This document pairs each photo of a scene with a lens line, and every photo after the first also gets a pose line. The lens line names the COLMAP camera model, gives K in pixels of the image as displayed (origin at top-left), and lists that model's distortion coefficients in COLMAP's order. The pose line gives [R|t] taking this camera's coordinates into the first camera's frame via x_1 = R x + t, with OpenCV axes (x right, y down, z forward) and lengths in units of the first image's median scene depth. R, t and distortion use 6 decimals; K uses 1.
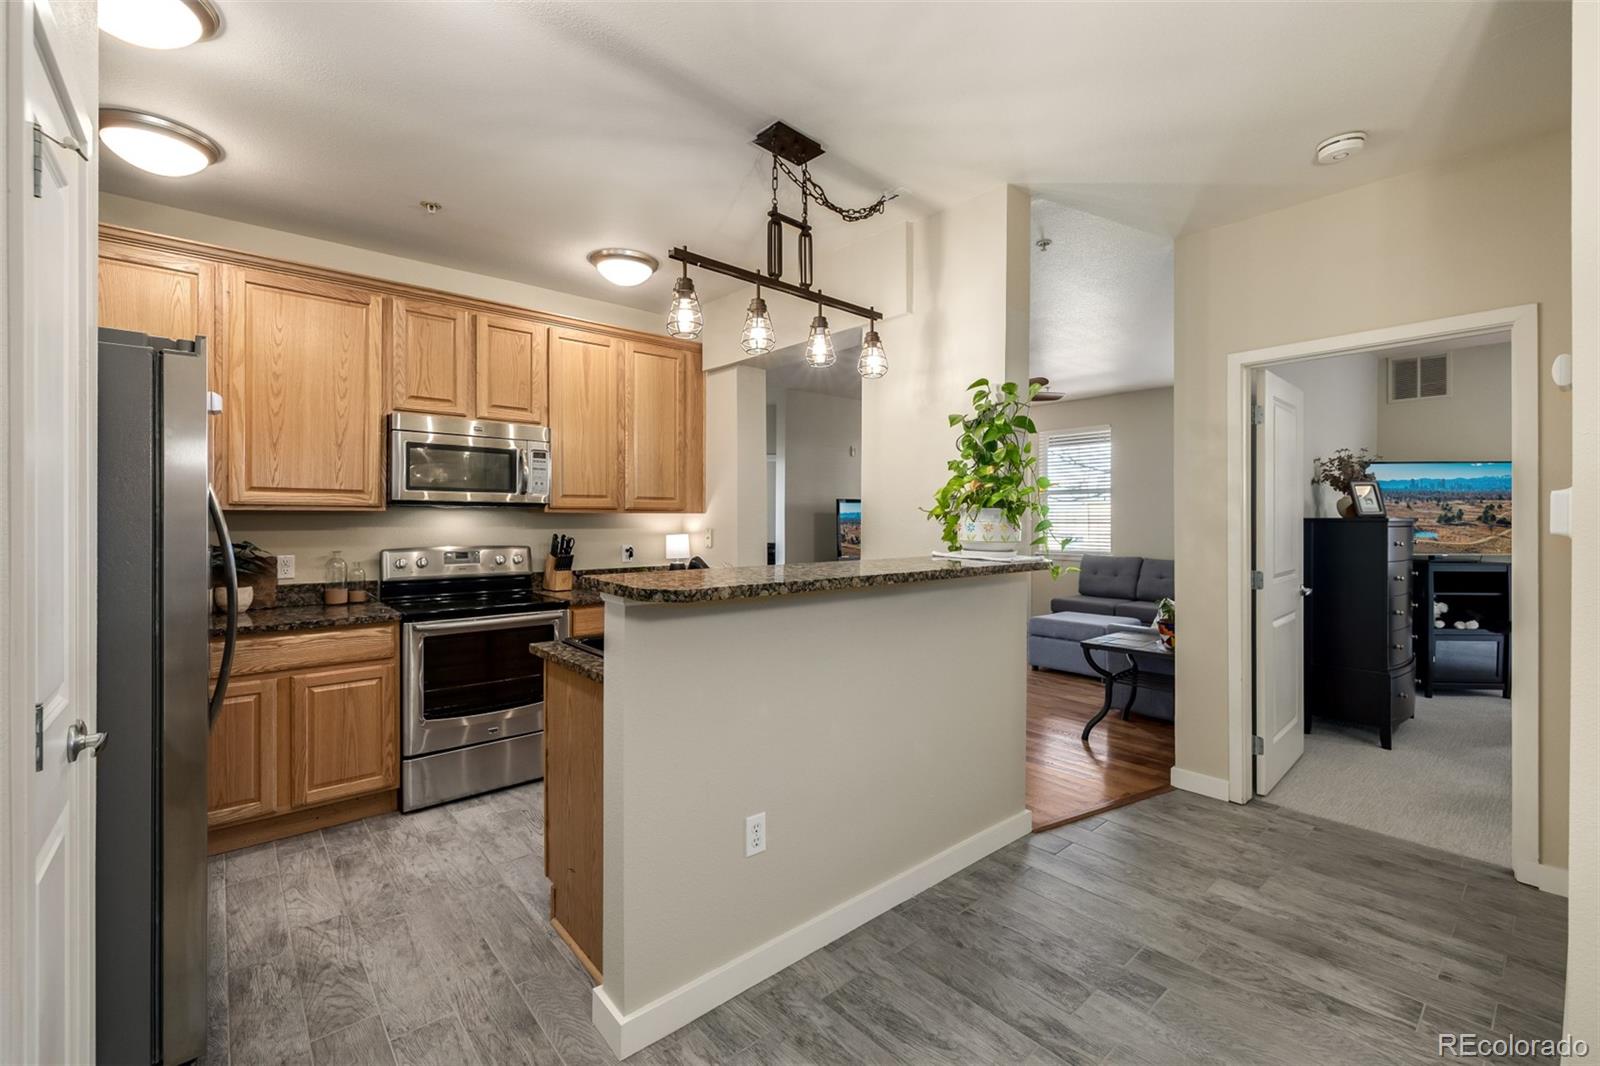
lens RADIAL K [[675.2, 0, 794.0], [0, 675.2, 520.0], [0, 0, 1]] dist [0.000370, 0.000112]
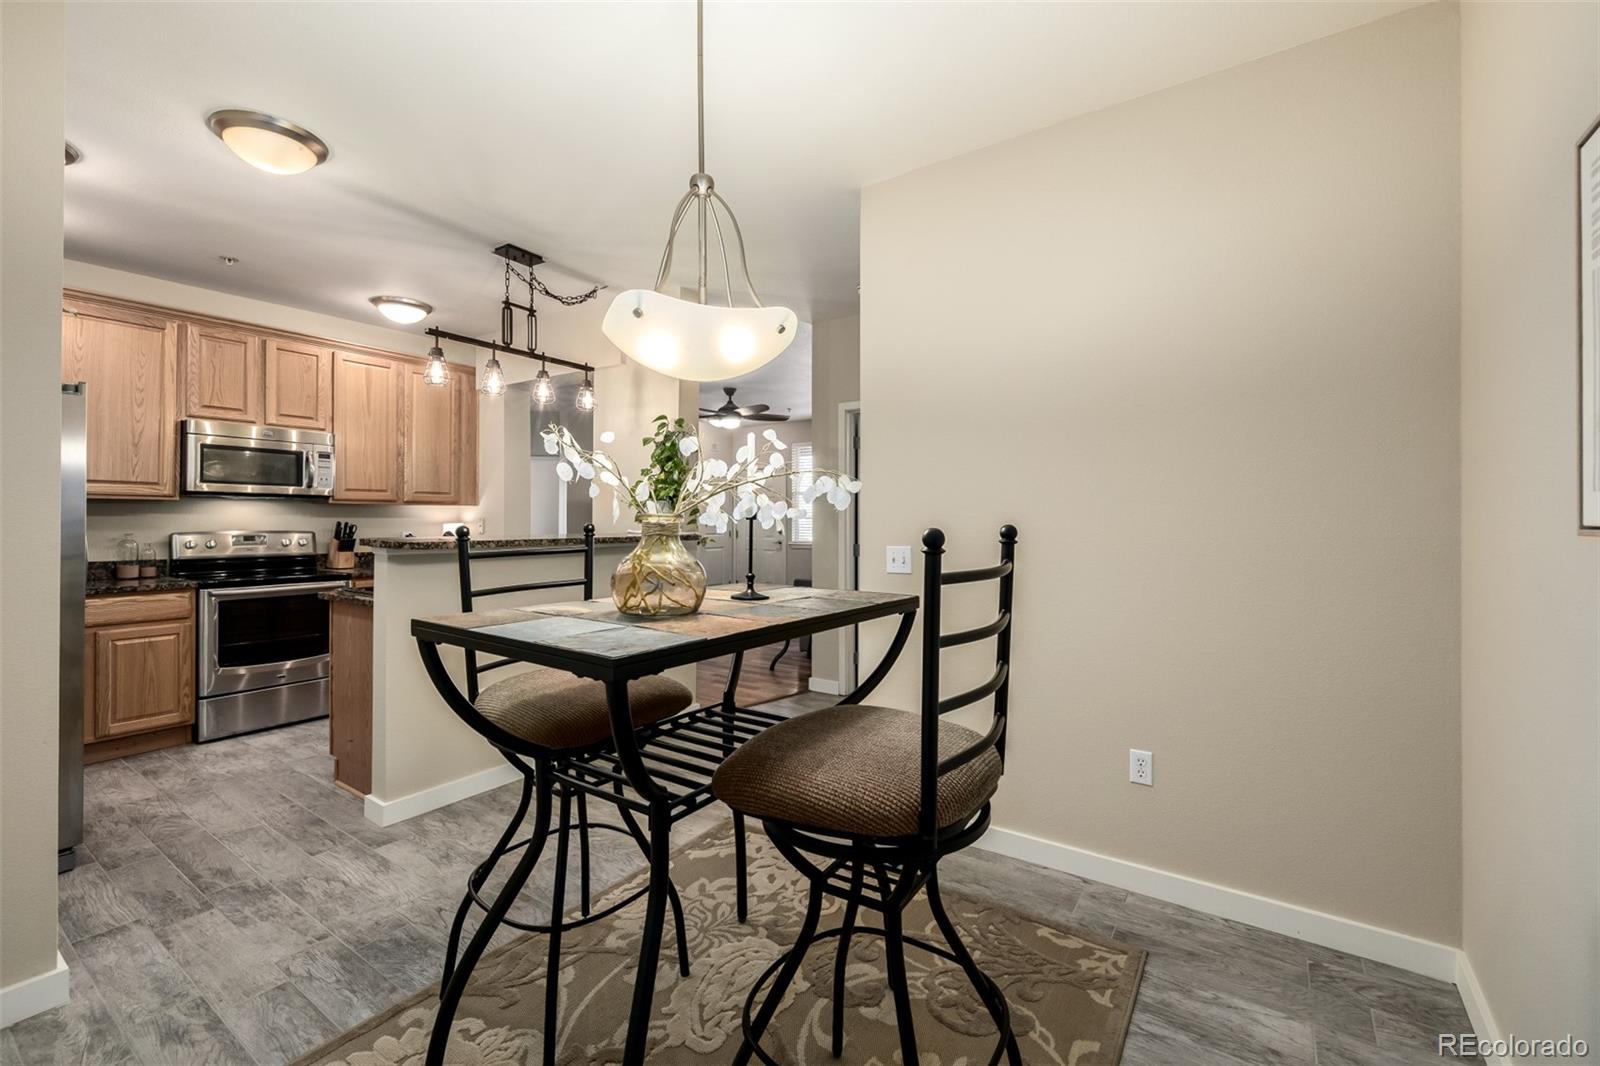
lens RADIAL K [[675.7, 0, 795.5], [0, 675.7, 516.2], [0, 0, 1]] dist [-0.000581, -0.000073]
pose [[0.967322, 0.003332, 0.253529, 0.156718], [-0.001712, 0.999977, -0.006610, 0.021907], [-0.253545, 0.005960, 0.967305, -0.451448]]
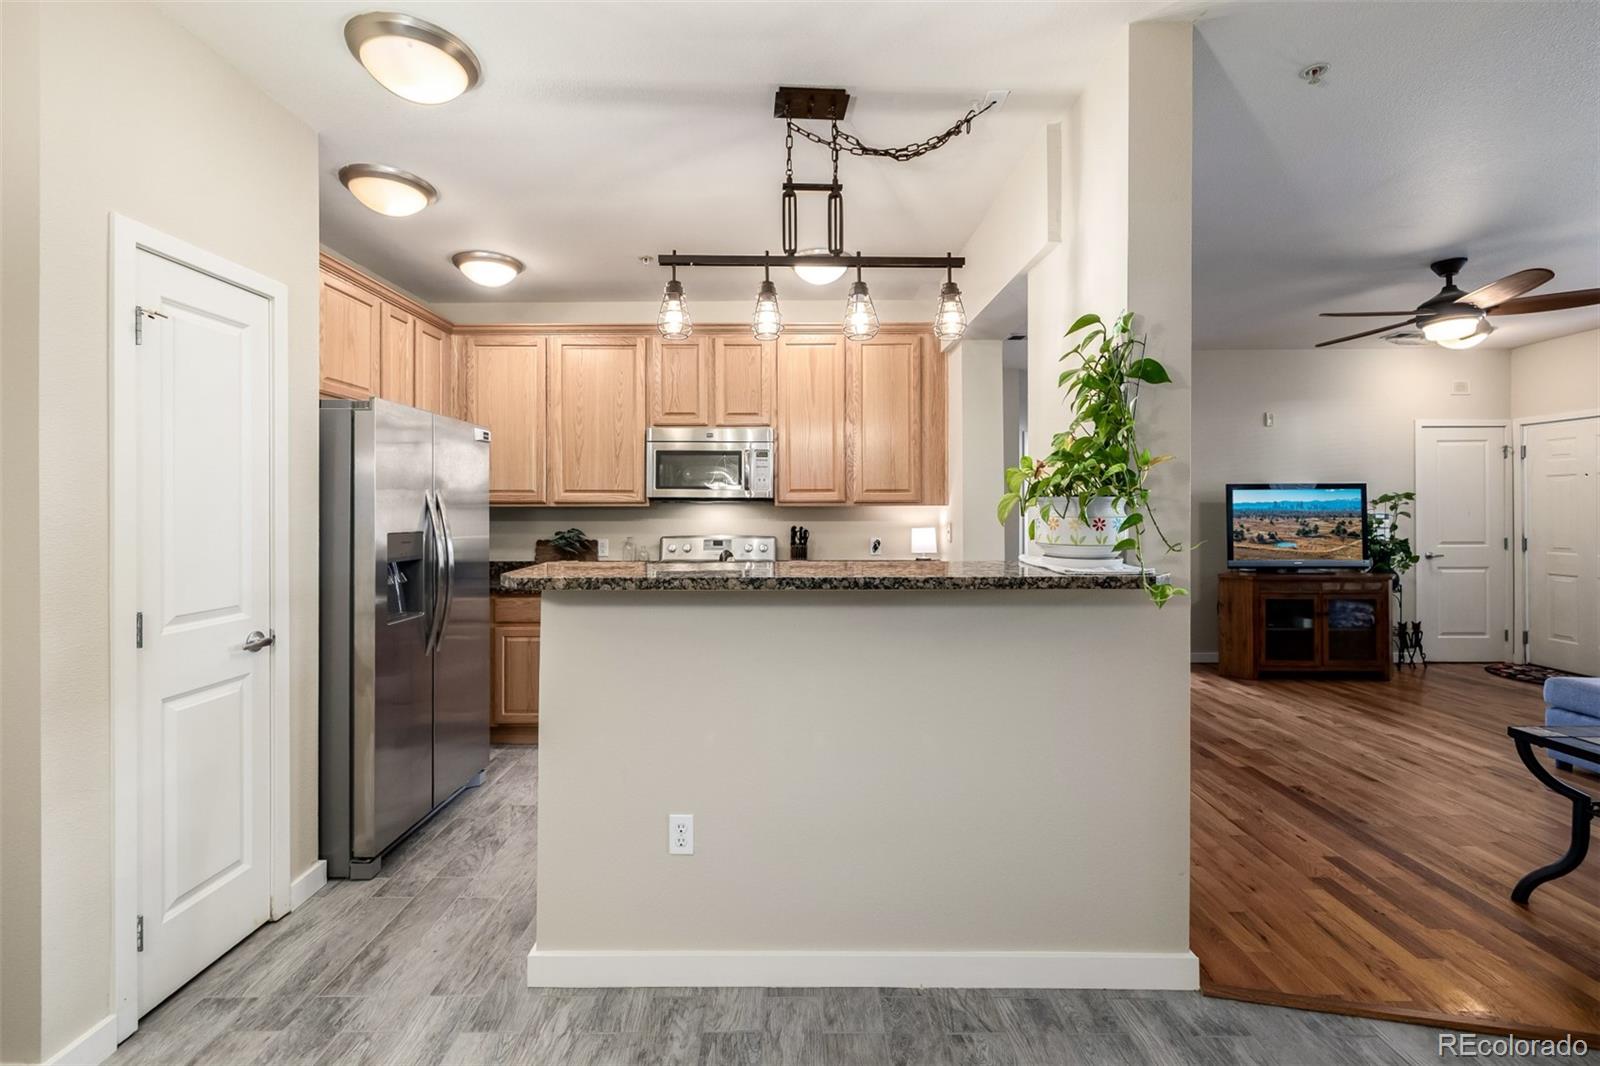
lens RADIAL K [[677.8, 0, 790.8], [0, 677.8, 508.4], [0, 0, 1]] dist [0.001414, -0.000103]
pose [[0.755331, -0.004866, -0.655325, 0.432965], [0.001807, 0.999984, -0.005343, -0.001736], [0.655341, 0.002851, 0.755328, 0.217818]]
